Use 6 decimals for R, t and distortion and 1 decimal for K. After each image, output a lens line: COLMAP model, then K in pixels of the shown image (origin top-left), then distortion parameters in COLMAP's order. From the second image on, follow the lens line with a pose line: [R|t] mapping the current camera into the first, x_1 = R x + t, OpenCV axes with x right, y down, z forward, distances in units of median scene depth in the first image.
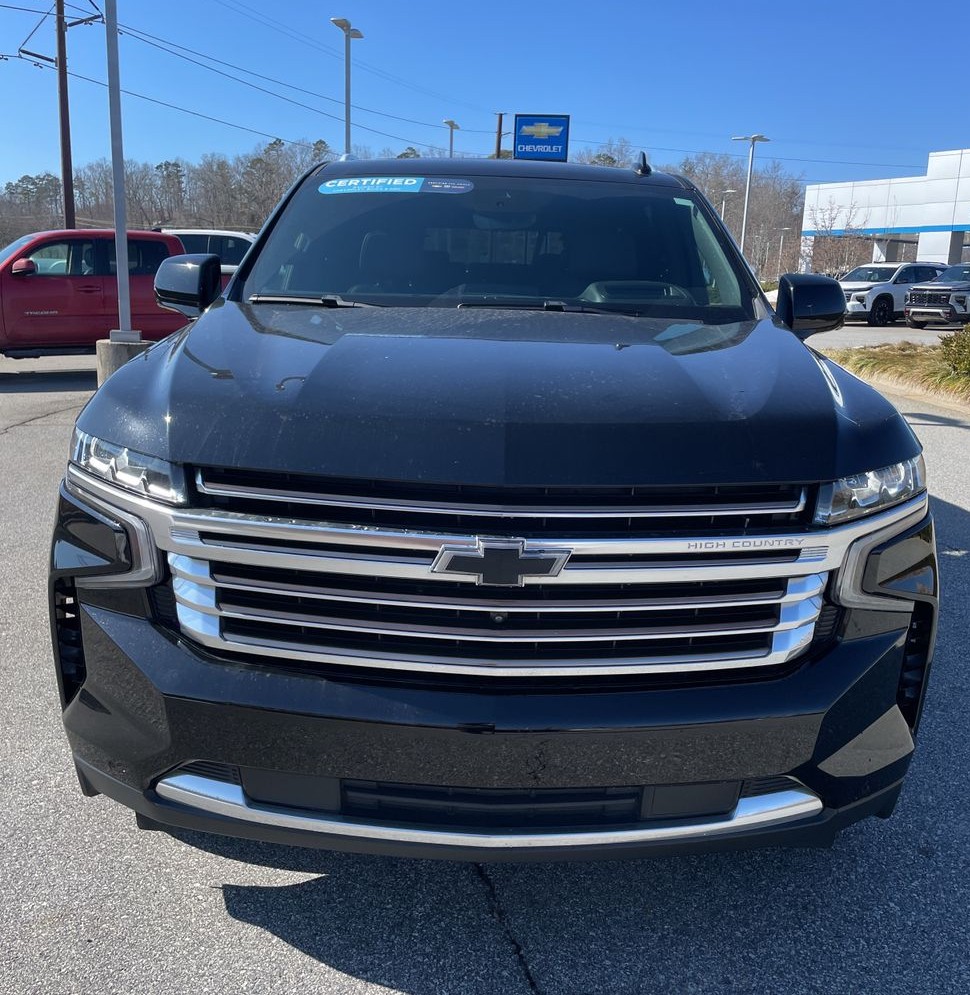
lens RADIAL K [[1029.6, 0, 485.0], [0, 1029.6, 497.5], [0, 0, 1]] dist [0.012357, -0.004698]
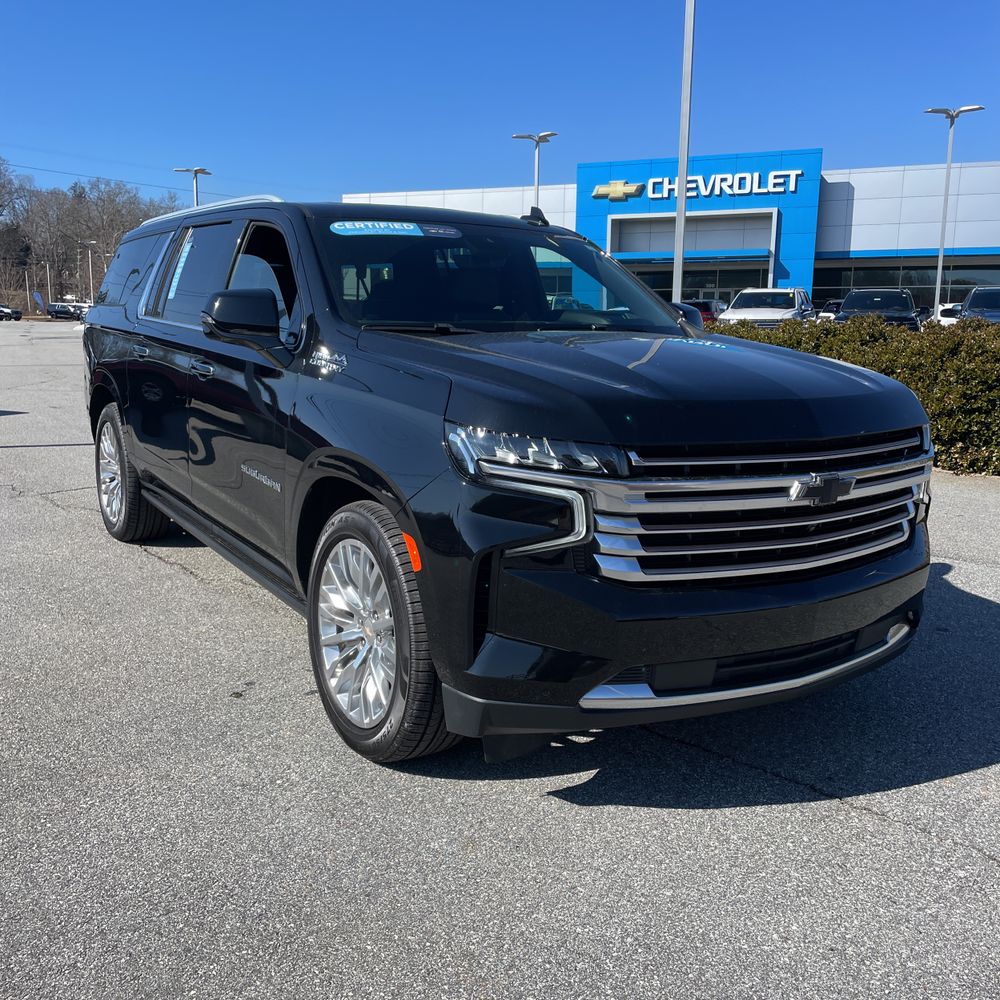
lens RADIAL K [[1004.3, 0, 500.0], [0, 1004.3, 500.0], [0, 0, 1]] dist [0.106893, -0.168563]
pose [[0.842916, -0.108837, 0.526922, -0.990193], [0.120197, 0.992668, 0.012758, 0.001163], [-0.524447, 0.052580, 0.849818, -0.028512]]
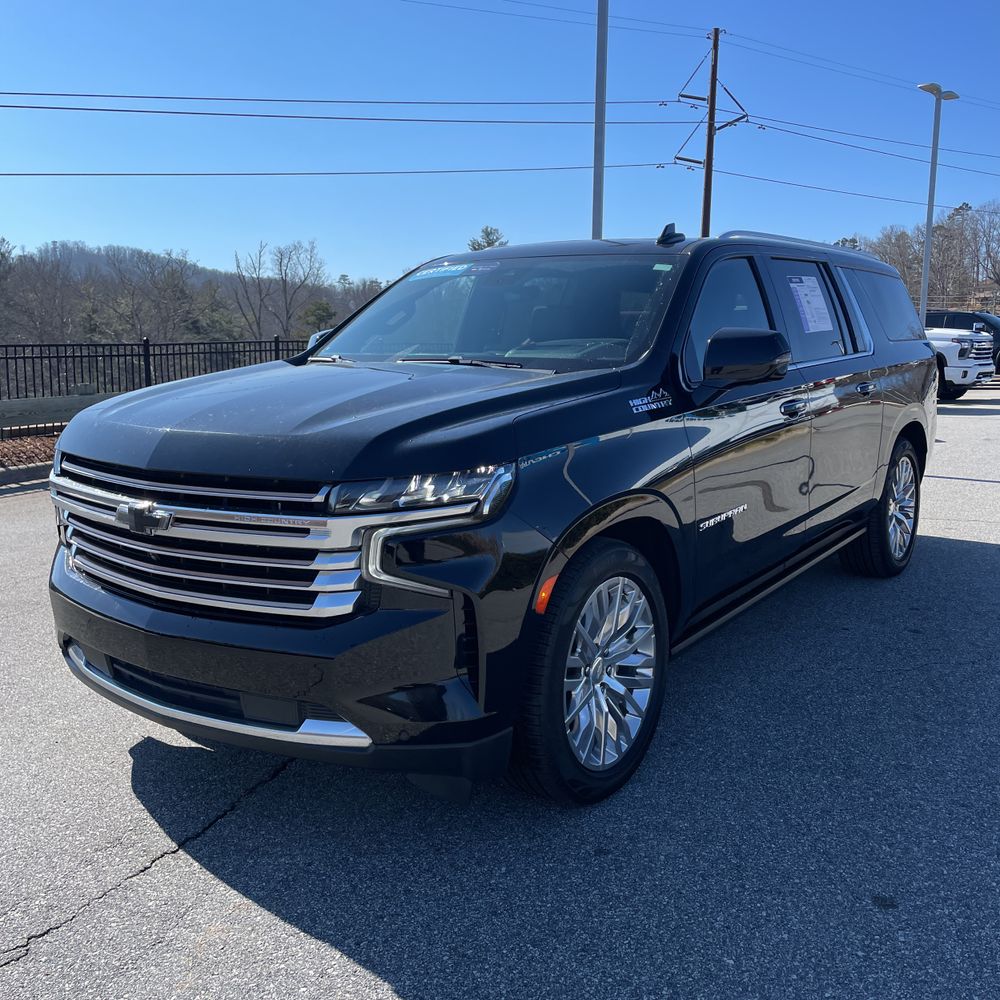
lens RADIAL K [[1004.3, 0, 500.0], [0, 1004.3, 500.0], [0, 0, 1]] dist [0.106893, -0.168563]
pose [[0.807390, 0.059828, -0.586977, 1.117492], [-0.097559, 0.994689, -0.032809, 0.028219], [0.581896, 0.083755, 0.808939, 0.060800]]
